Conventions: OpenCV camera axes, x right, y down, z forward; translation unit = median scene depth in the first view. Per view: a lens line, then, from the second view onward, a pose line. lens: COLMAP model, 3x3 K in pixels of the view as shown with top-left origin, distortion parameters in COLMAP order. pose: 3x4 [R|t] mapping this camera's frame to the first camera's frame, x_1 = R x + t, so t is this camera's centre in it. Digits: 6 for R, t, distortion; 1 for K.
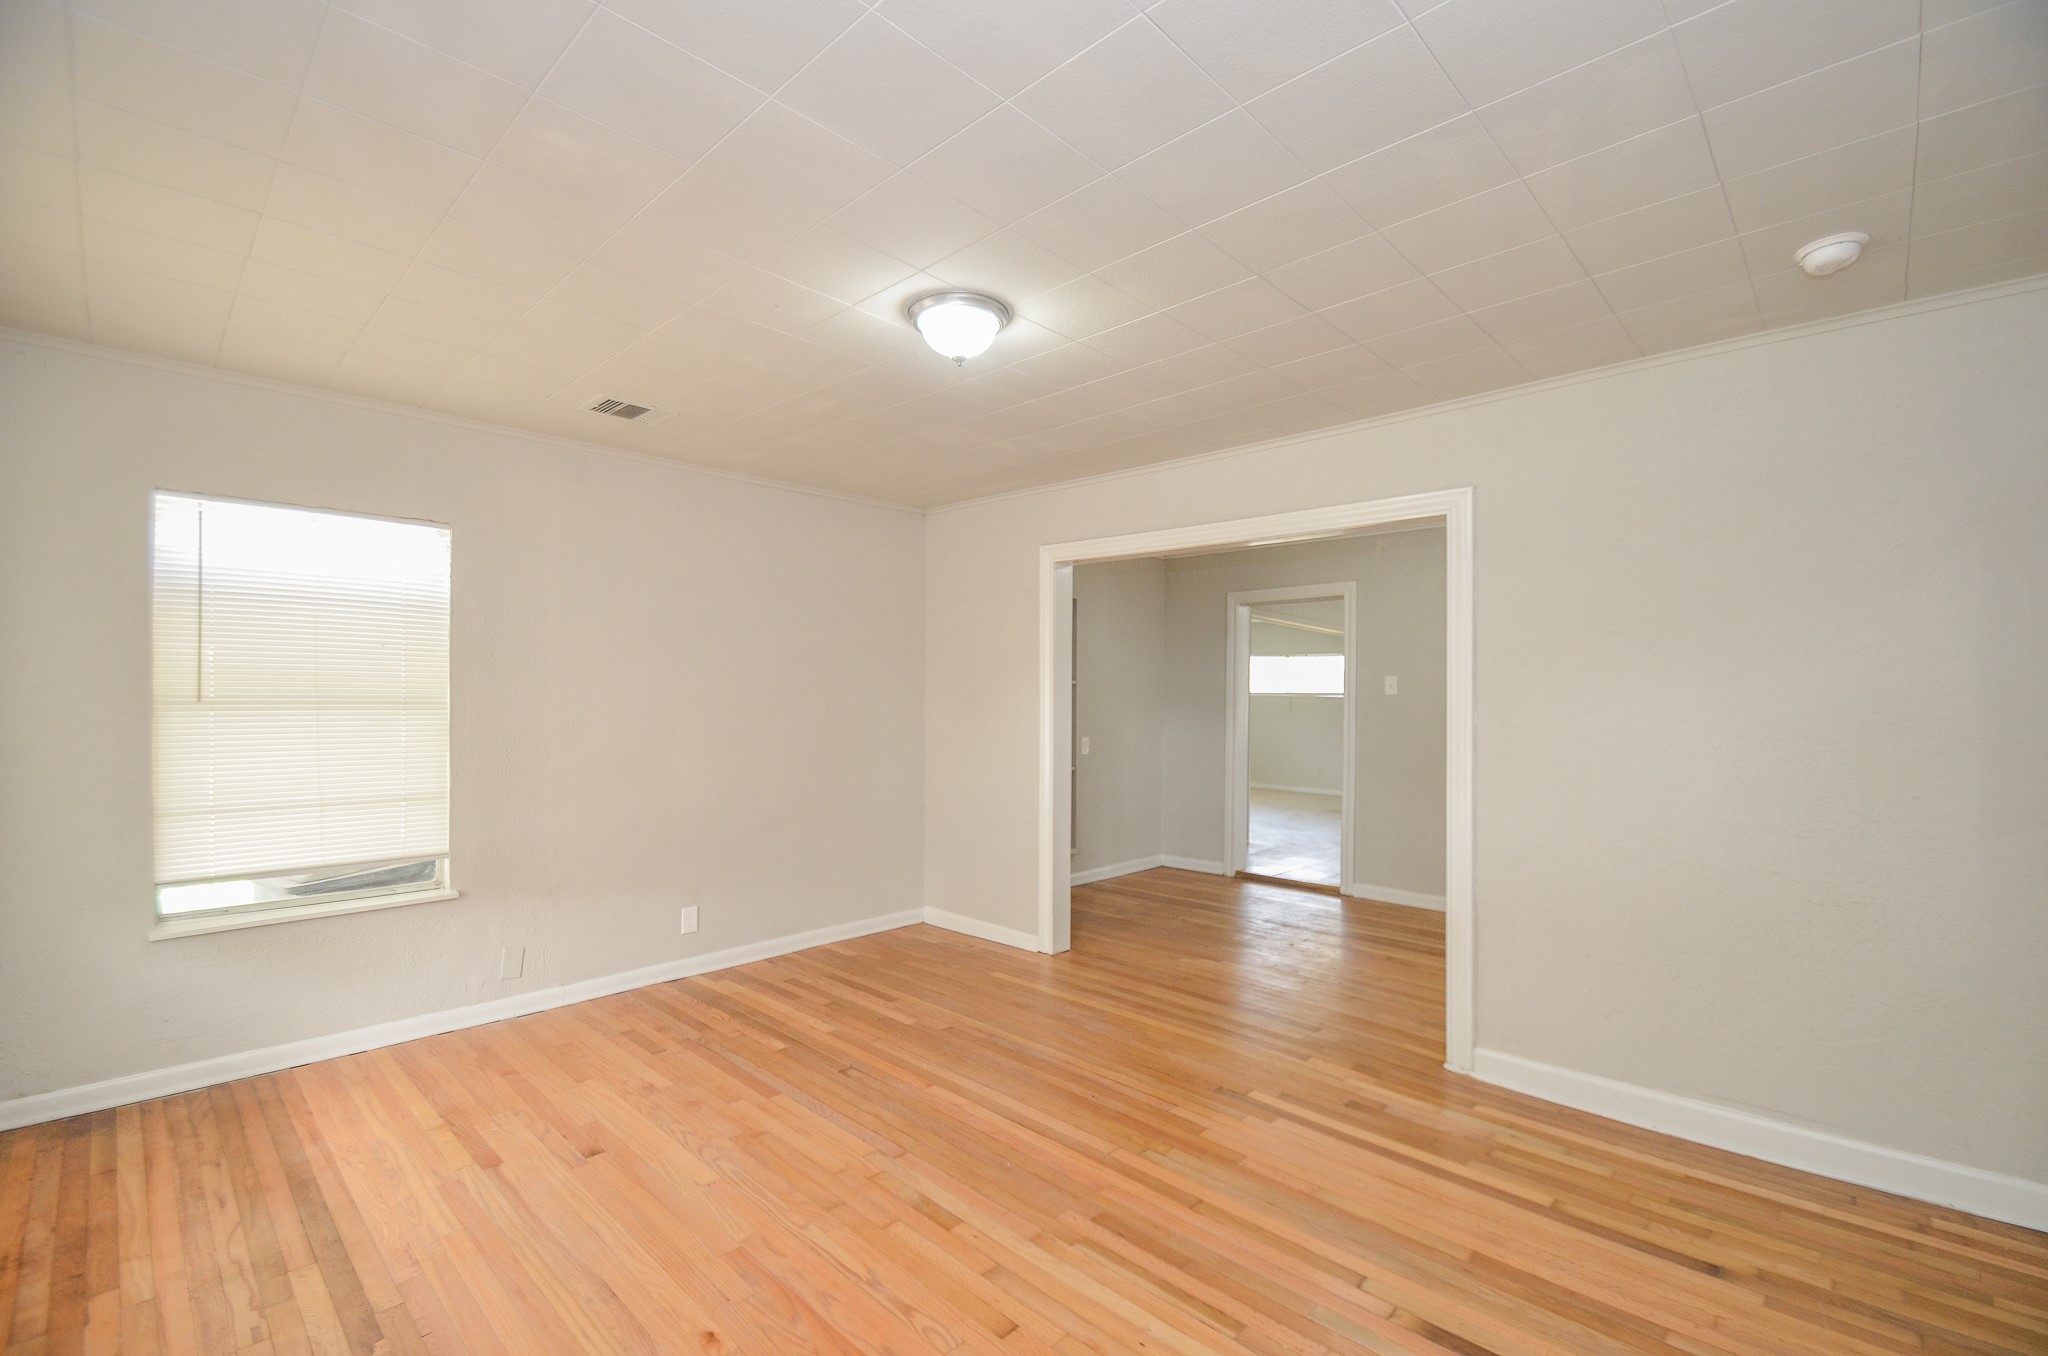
lens RADIAL K [[907.0, 0, 1023.6], [0, 907.0, 697.2], [0, 0, 1]] dist [-0.000621, -0.002183]
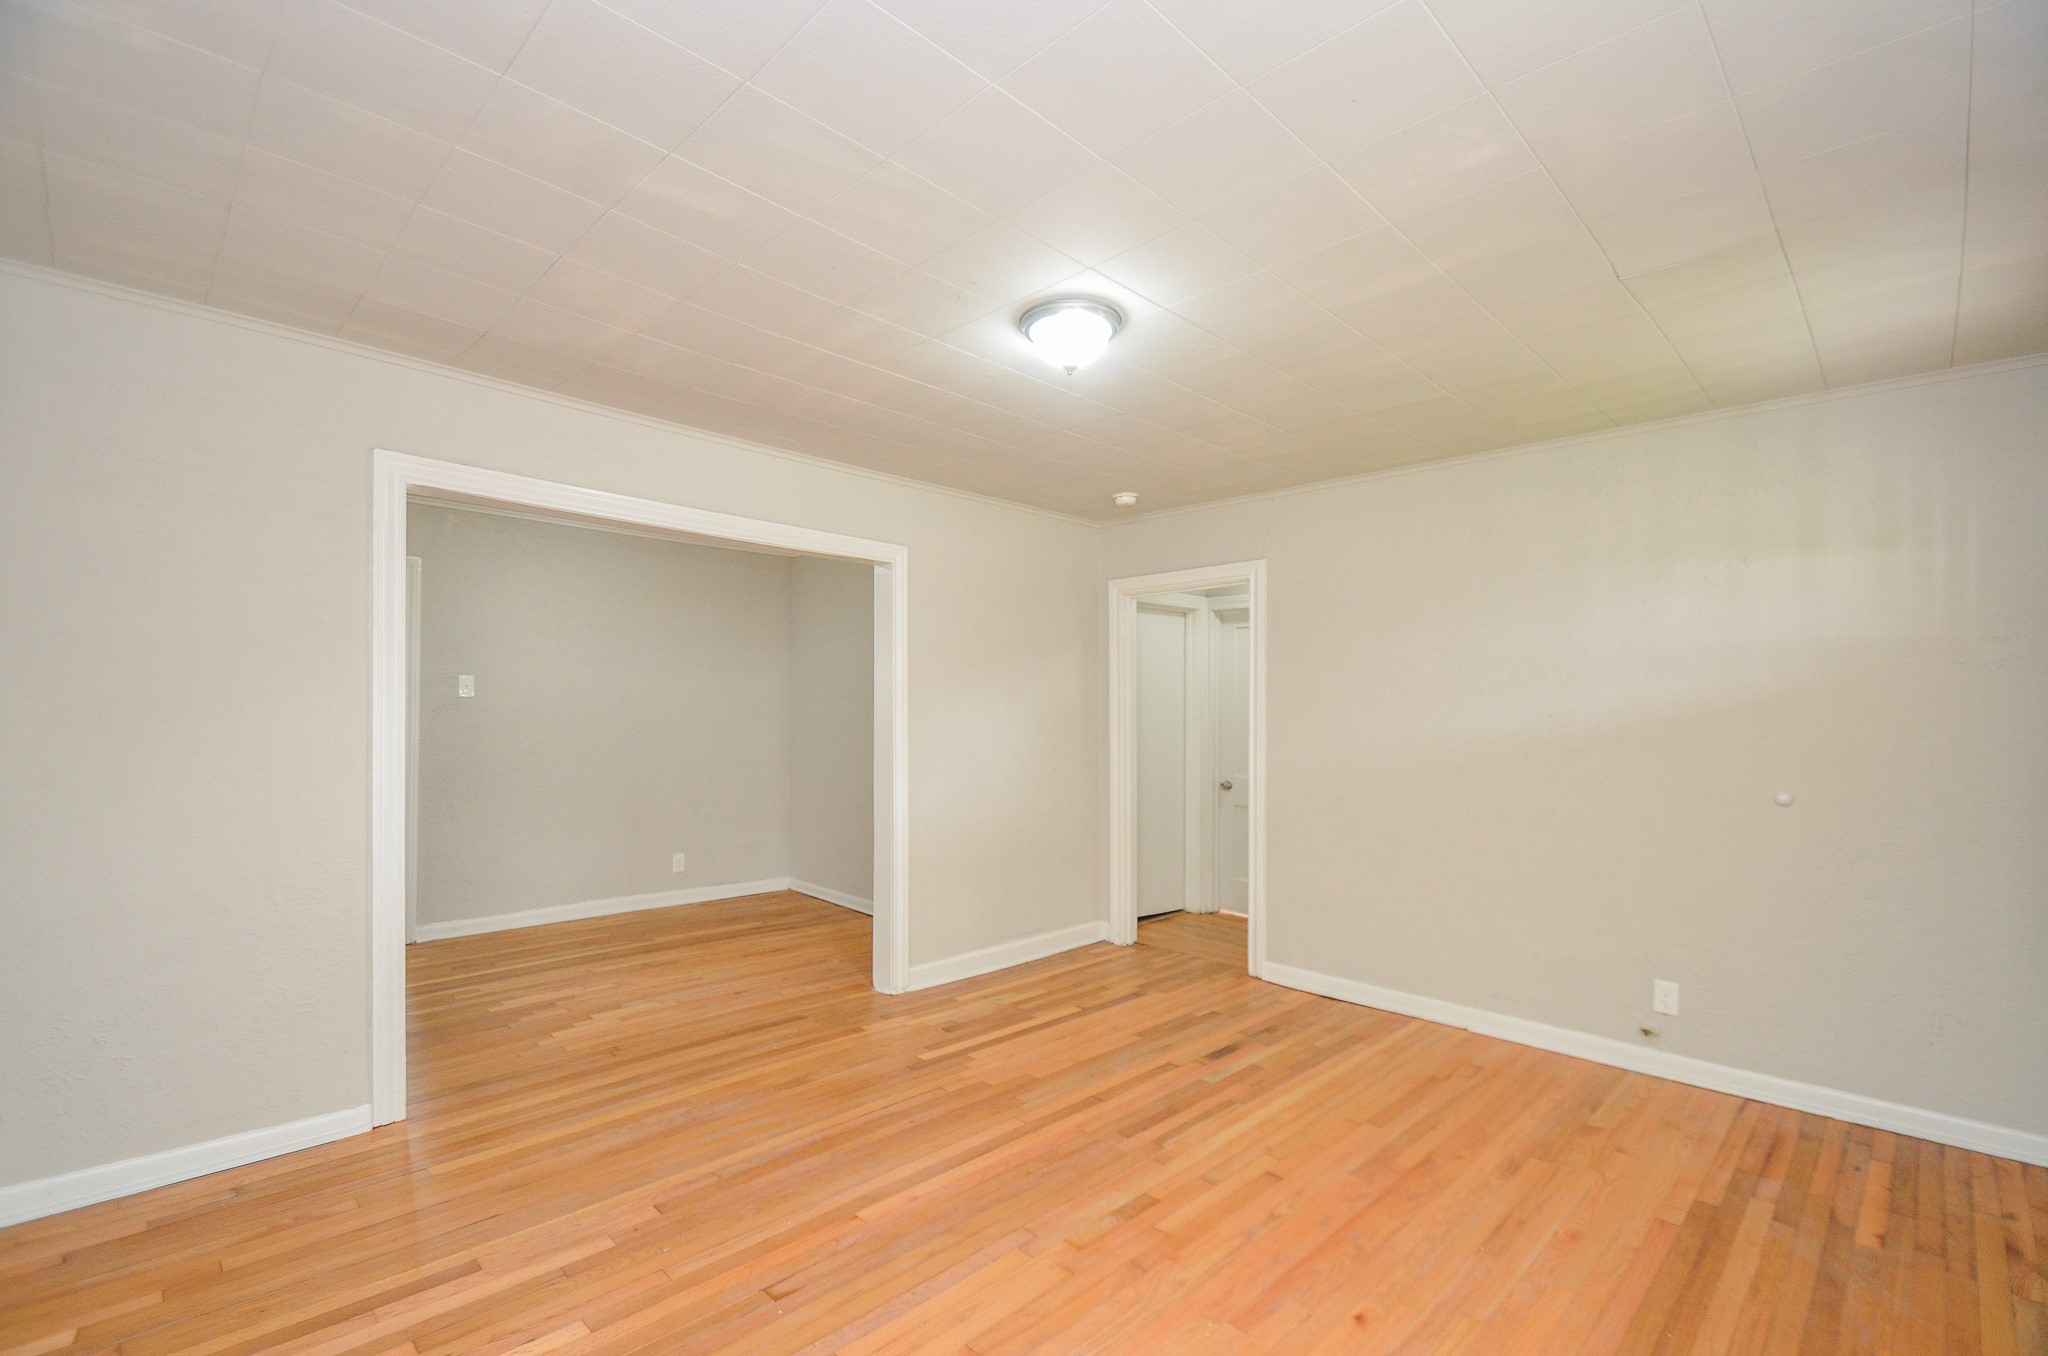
lens RADIAL K [[907.0, 0, 1032.6], [0, 907.0, 688.2], [0, 0, 1]] dist [-0.000621, -0.002183]
pose [[0.002175, 0.016515, 0.999861, -0.922184], [-0.013127, 0.999778, -0.016485, -0.006695], [-0.999911, -0.013090, 0.002391, 0.902955]]
